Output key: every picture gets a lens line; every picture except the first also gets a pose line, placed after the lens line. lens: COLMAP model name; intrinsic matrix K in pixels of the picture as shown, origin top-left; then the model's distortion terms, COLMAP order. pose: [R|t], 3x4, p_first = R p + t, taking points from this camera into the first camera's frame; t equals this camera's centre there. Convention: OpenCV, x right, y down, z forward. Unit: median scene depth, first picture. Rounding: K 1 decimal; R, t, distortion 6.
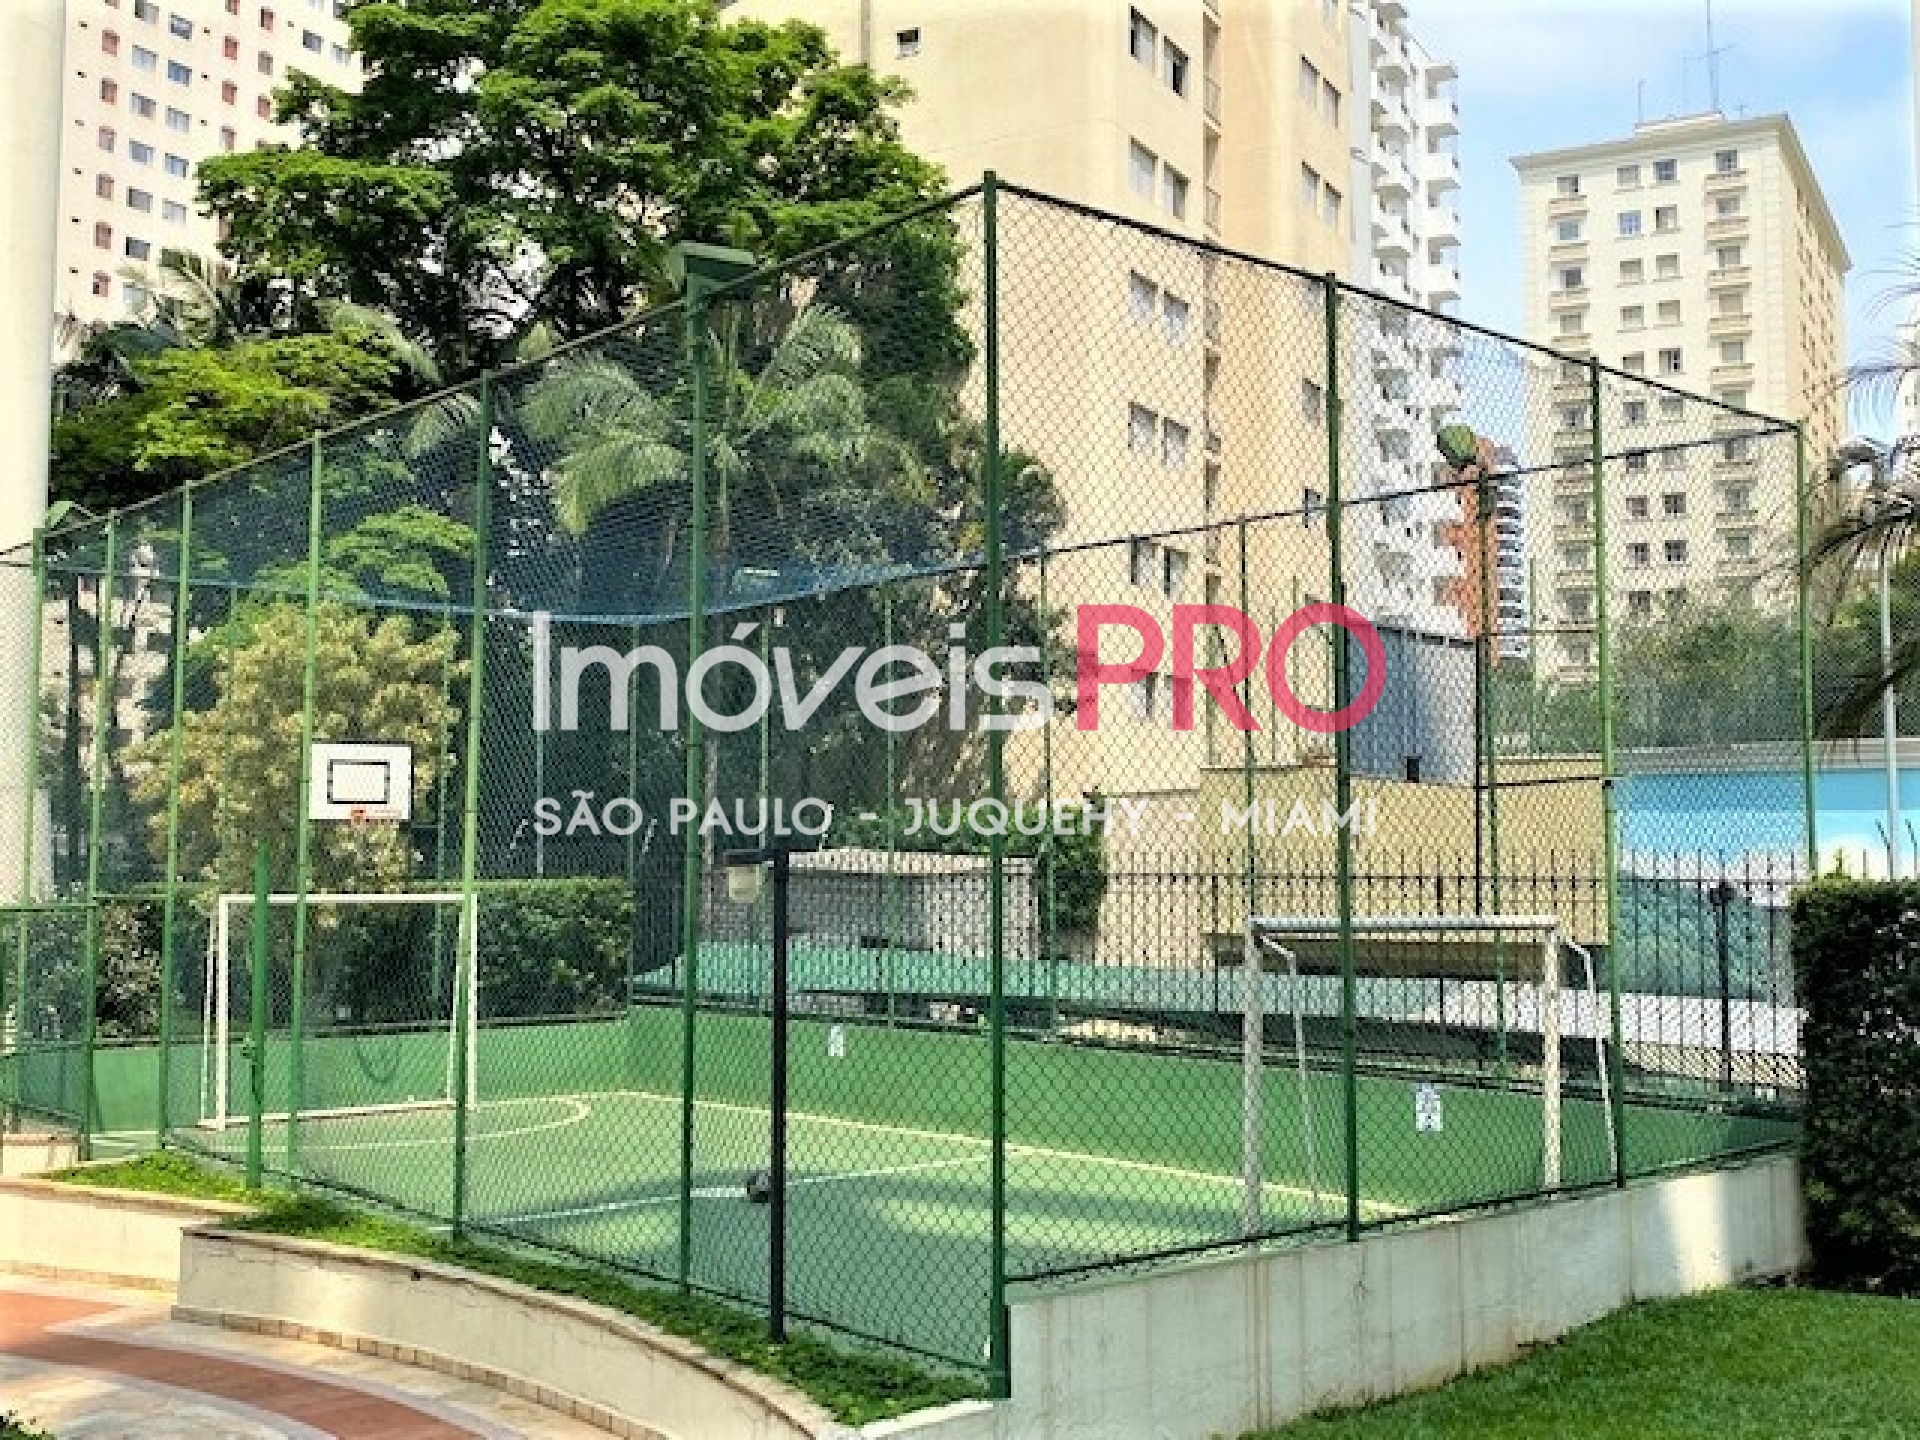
lens RADIAL K [[2014.6, 0, 960.0], [0, 2014.6, 720.0], [0, 0, 1]] dist [0.090708, -0.004190]
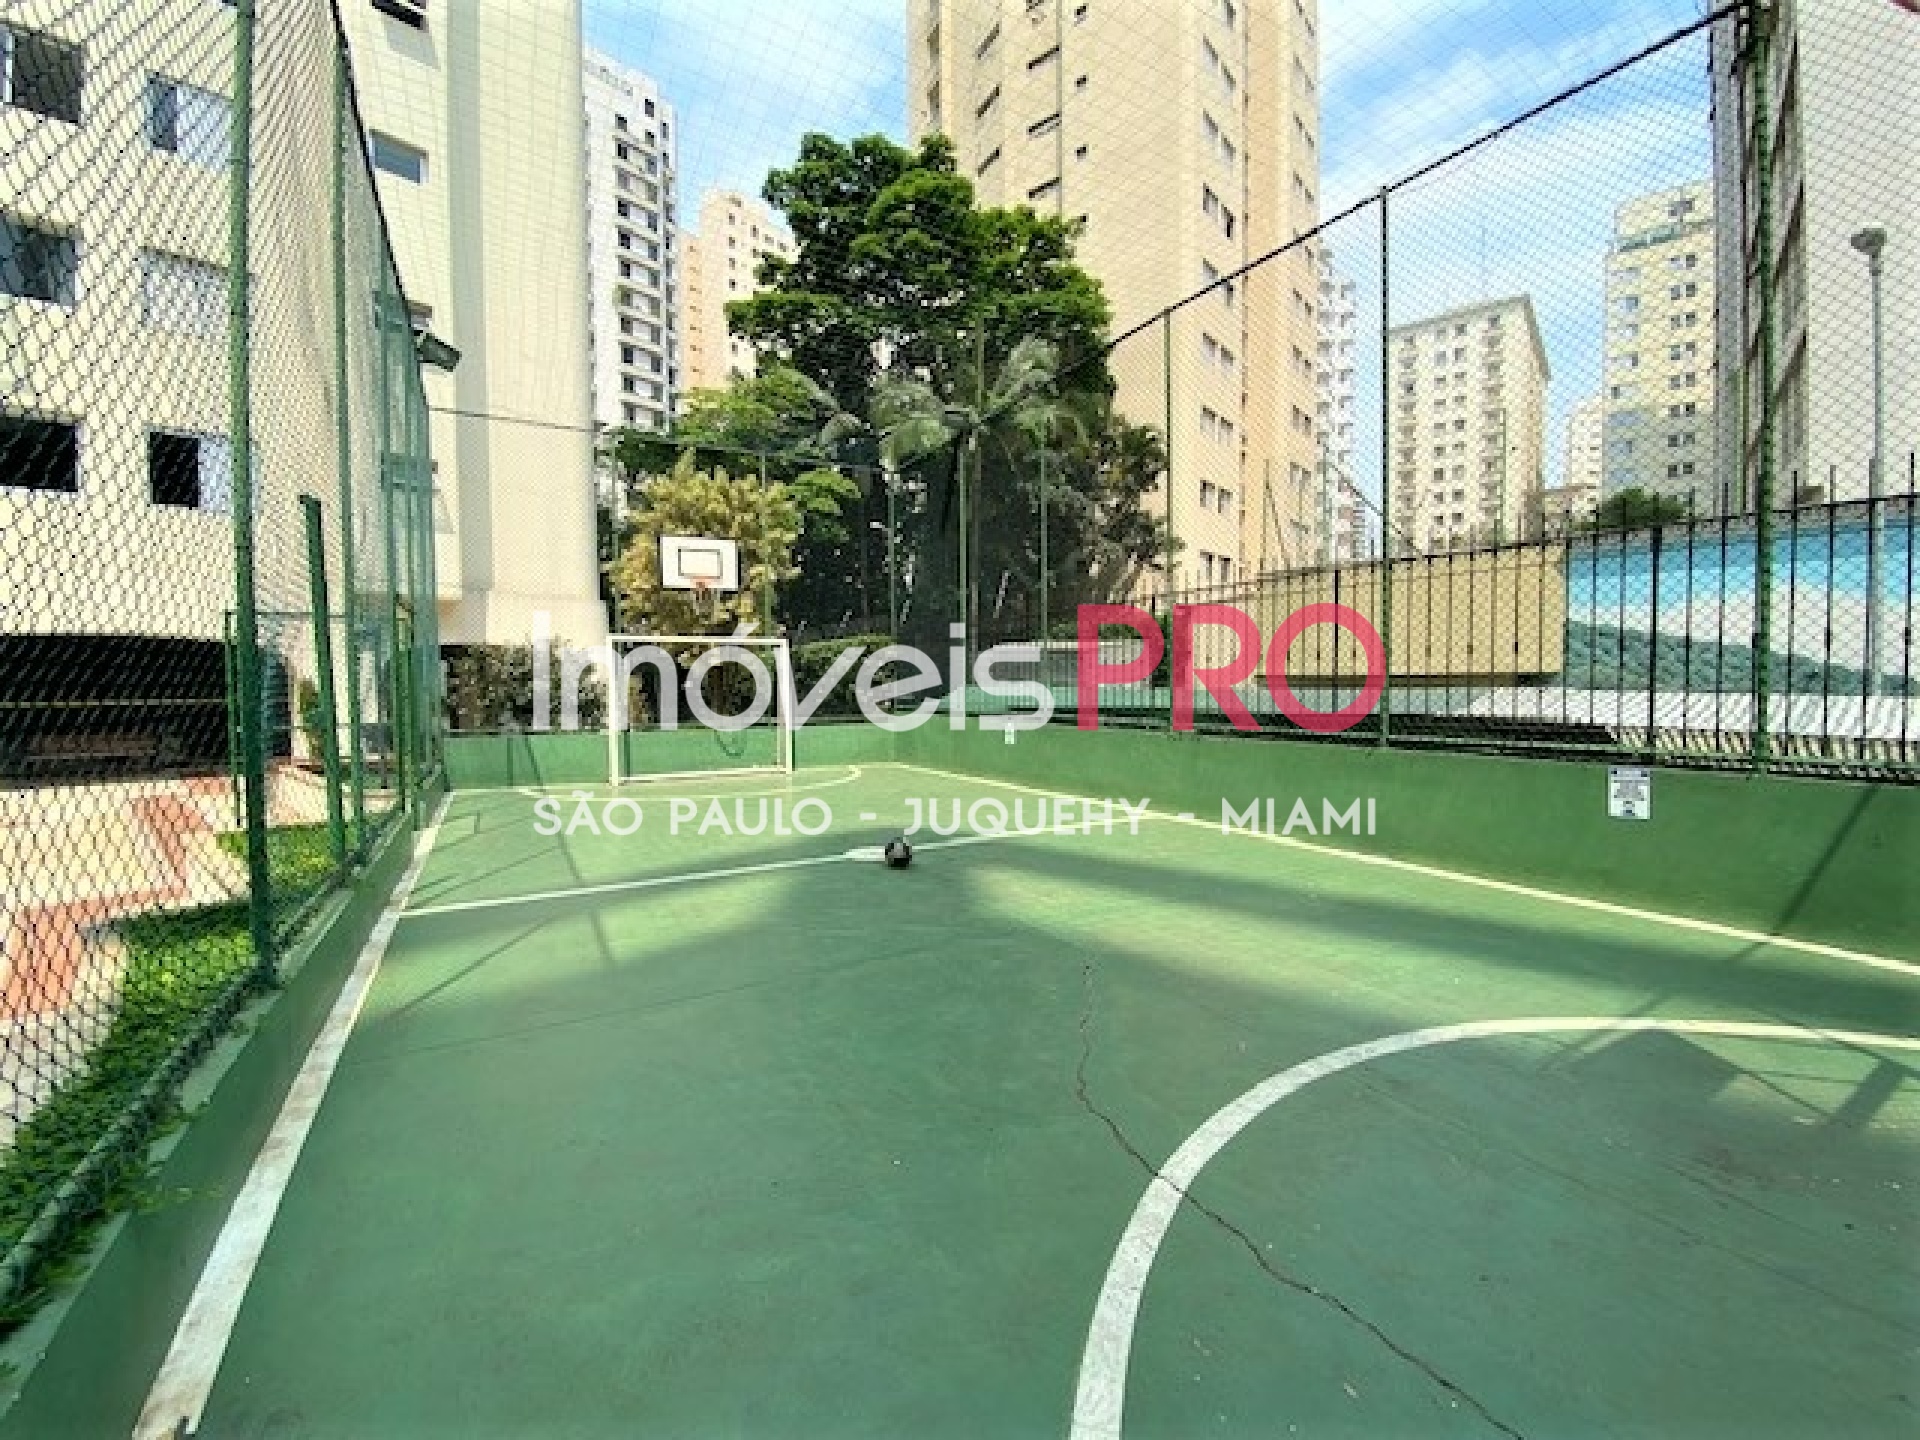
lens RADIAL K [[774.7, 0, 960.0], [0, 774.7, 720.0], [0, 0, 1]] dist [-0.000791, -0.000066]
pose [[0.980133, -0.003022, -0.198317, 0.005991], [0.027132, 0.992527, 0.118967, 0.044200], [0.196475, -0.121984, 0.972891, 0.244818]]
